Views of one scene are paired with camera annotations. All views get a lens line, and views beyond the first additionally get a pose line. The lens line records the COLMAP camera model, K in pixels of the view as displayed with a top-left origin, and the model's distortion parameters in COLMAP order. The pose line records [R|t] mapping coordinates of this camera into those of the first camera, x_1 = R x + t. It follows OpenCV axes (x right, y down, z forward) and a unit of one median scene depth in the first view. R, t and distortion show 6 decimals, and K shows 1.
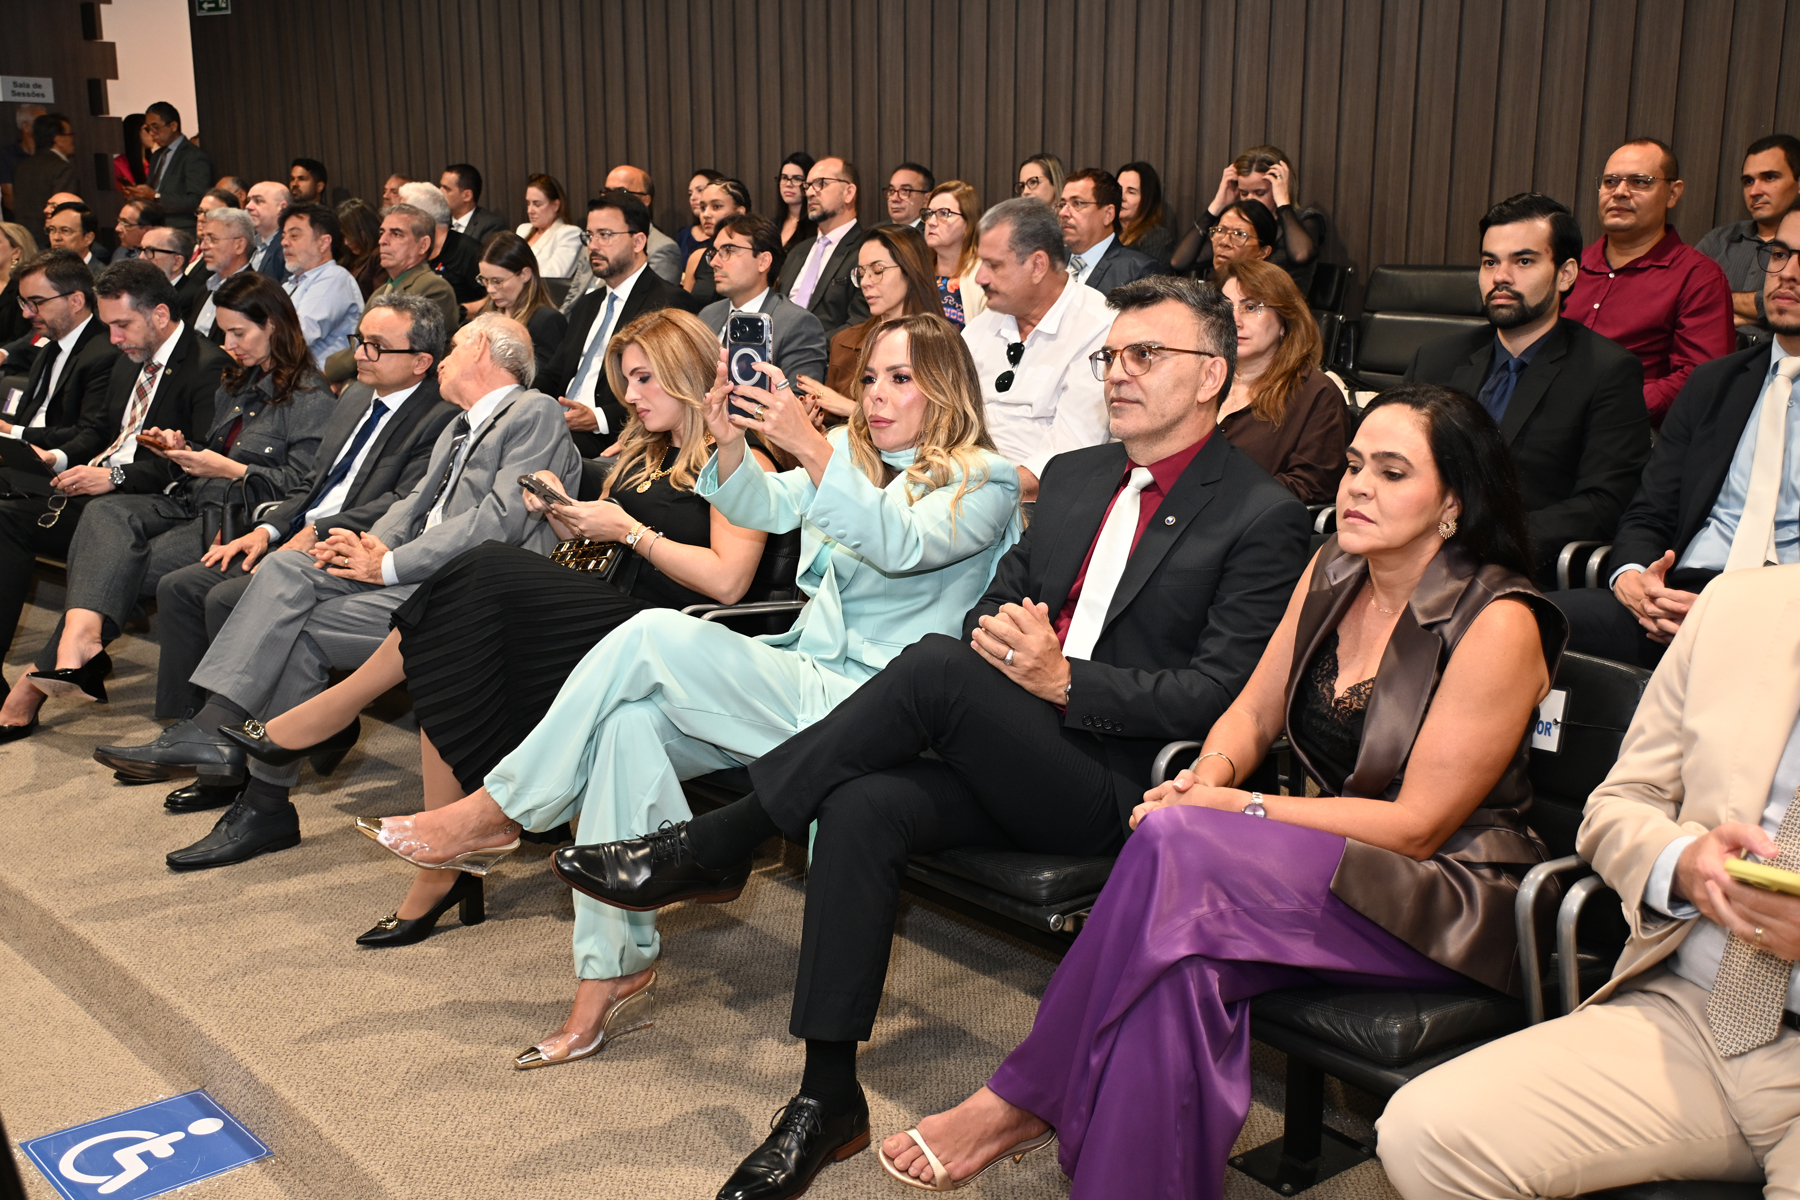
lens RADIAL K [[1731.0, 0, 900.0], [0, 1731.0, 600.0], [0, 0, 1]] dist [-0.016444, 0.009019]
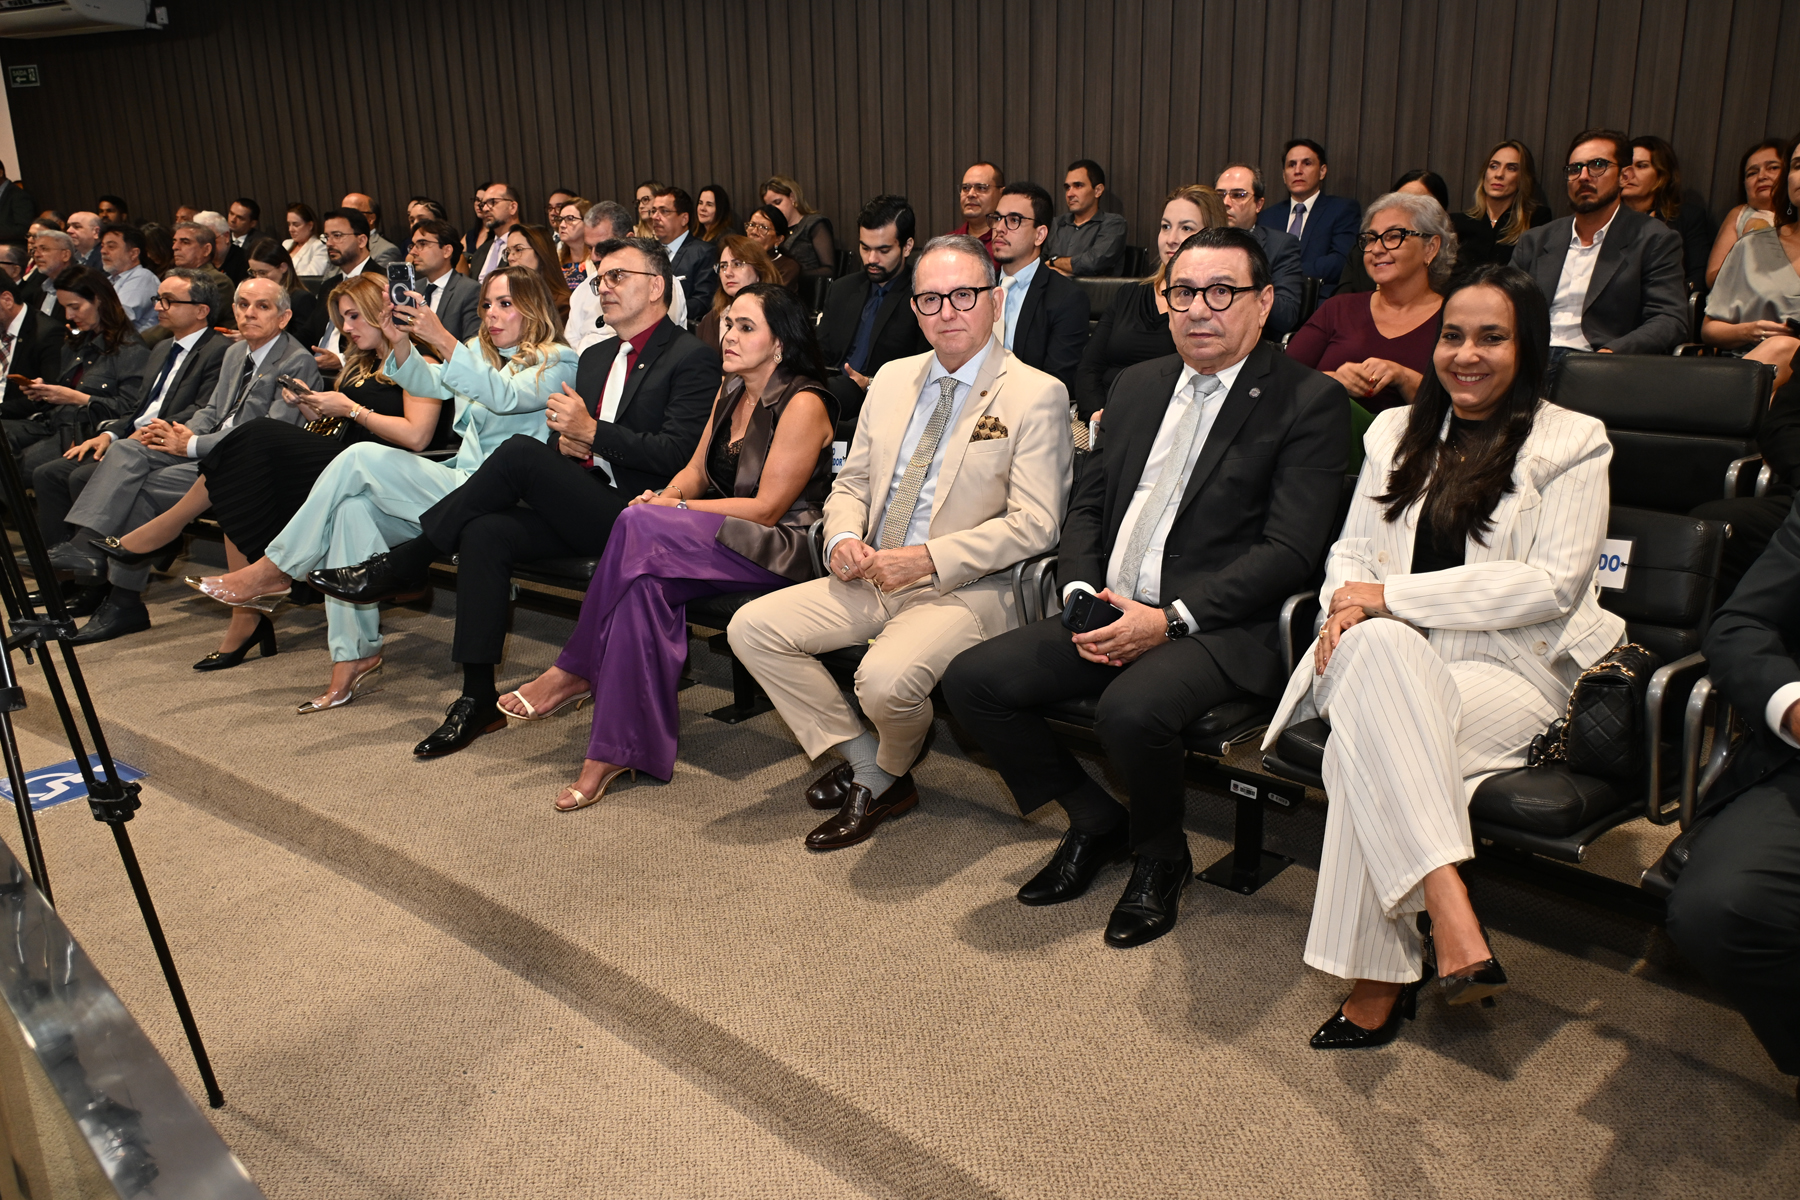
lens RADIAL K [[1314.6, 0, 900.0], [0, 1314.6, 600.0], [0, 0, 1]] dist [-0.012590, -0.004069]
pose [[0.979141, -0.072251, 0.189902, 0.106587], [0.063005, 0.996535, 0.054295, 0.109113], [-0.193167, -0.041198, 0.980301, -0.332233]]
